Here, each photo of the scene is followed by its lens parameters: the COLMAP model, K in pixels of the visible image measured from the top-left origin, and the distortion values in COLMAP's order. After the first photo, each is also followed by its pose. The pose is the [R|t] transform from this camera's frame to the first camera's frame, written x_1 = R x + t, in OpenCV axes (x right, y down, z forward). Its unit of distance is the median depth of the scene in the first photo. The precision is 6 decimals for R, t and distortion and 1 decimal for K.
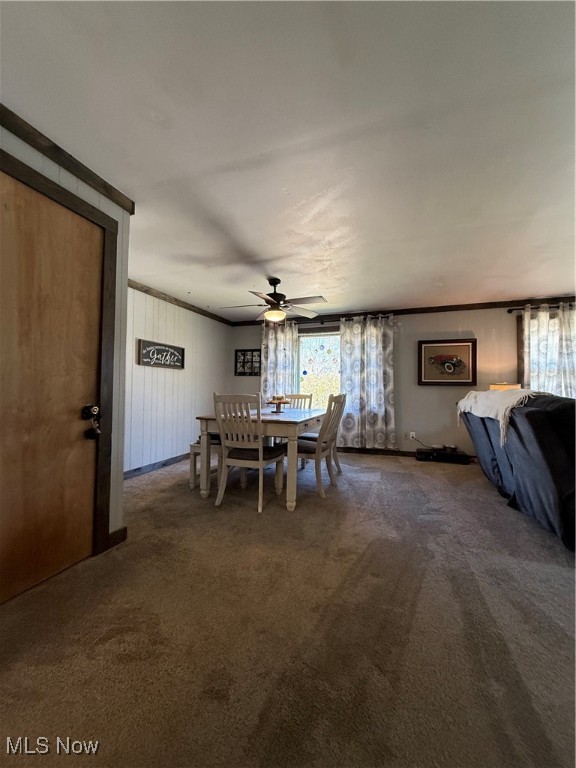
lens RADIAL K [[304.7, 0, 288.3], [0, 304.7, 380.9], [0, 0, 1]] dist [0.001342, 0.000088]
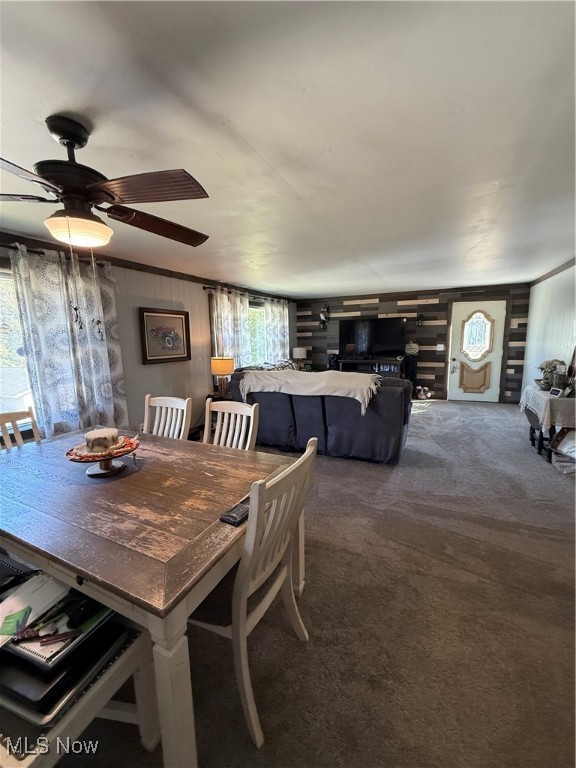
lens RADIAL K [[304.7, 0, 288.8], [0, 304.7, 382.9], [0, 0, 1]] dist [0.001342, 0.000088]
pose [[0.122672, -0.161686, 0.979188, -0.327538], [-0.009356, 0.986408, 0.164051, -0.076616], [-0.992403, -0.029285, 0.119492, 0.554707]]
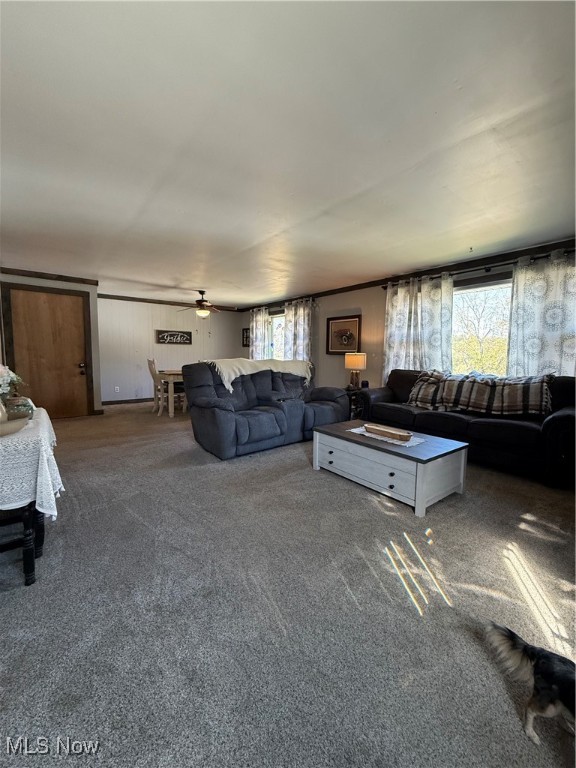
lens RADIAL K [[304.7, 0, 291.3], [0, 304.7, 382.1], [0, 0, 1]] dist [0.001342, 0.000088]
pose [[0.850297, 0.049790, -0.523942, 1.010572], [0.012486, 0.993326, 0.114660, -0.018149], [0.526154, -0.104037, 0.844001, -0.155757]]
